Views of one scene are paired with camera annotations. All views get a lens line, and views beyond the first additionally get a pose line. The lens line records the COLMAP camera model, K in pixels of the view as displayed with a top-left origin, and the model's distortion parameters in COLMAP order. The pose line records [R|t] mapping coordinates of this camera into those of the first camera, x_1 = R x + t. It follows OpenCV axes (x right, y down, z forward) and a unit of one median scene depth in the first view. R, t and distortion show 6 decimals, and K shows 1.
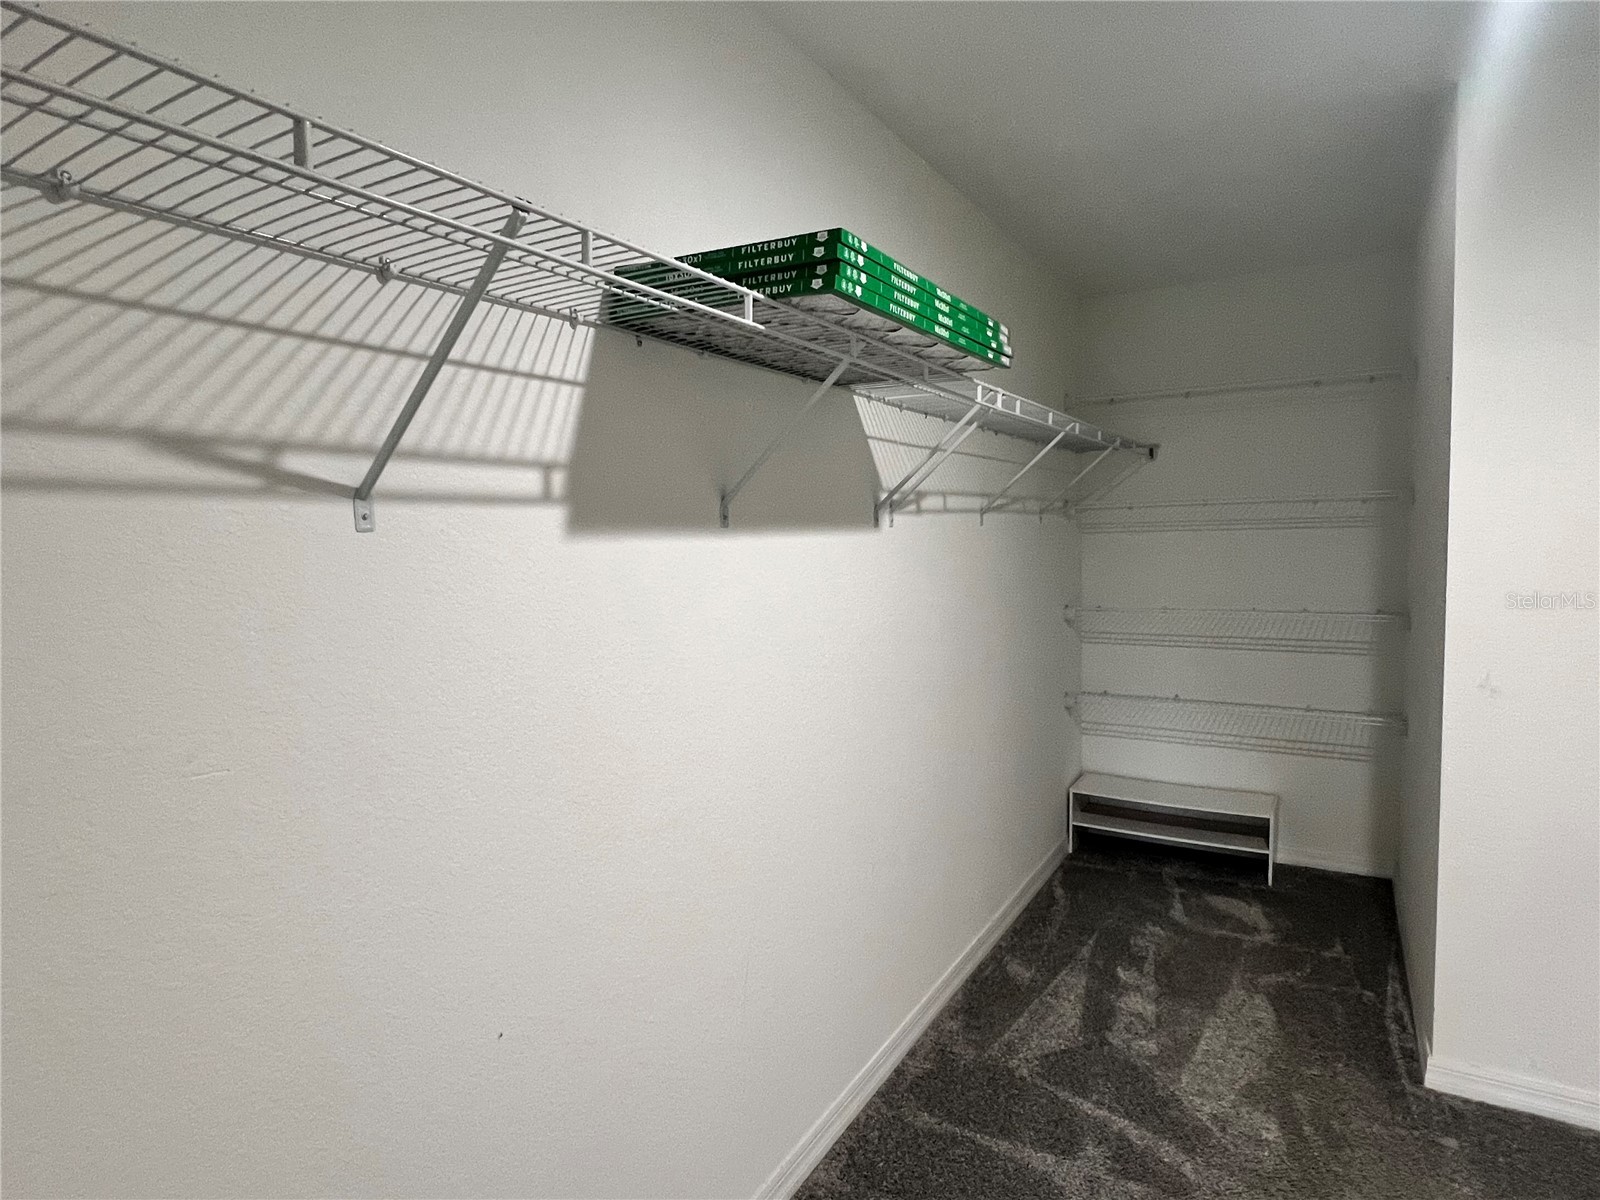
lens RADIAL K [[904.7, 0, 790.8], [0, 904.7, 598.8], [0, 0, 1]] dist [0.003004, -0.002571]
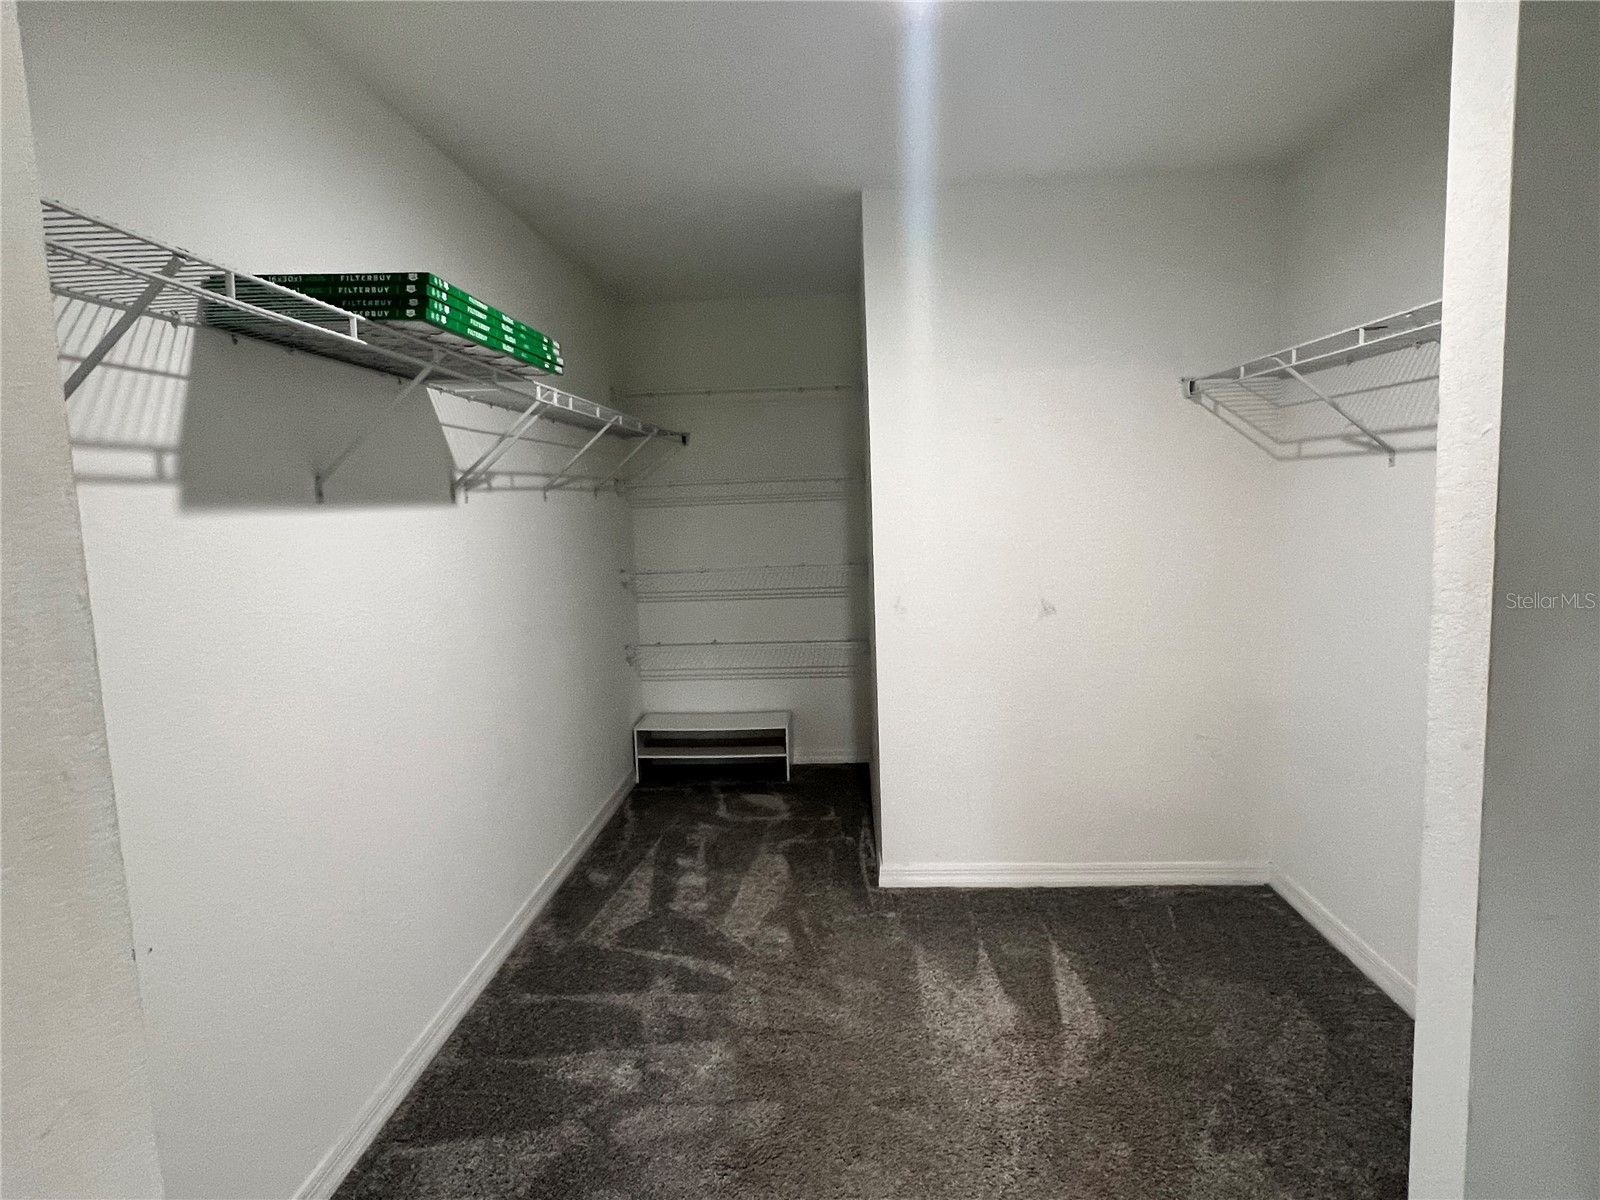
lens RADIAL K [[904.7, 0, 793.1], [0, 904.7, 606.3], [0, 0, 1]] dist [0.003004, -0.002571]
pose [[0.887802, -0.062339, 0.455983, -0.054283], [0.047656, 0.997910, 0.043641, 0.021707], [-0.457751, -0.017014, 0.888918, -0.218995]]
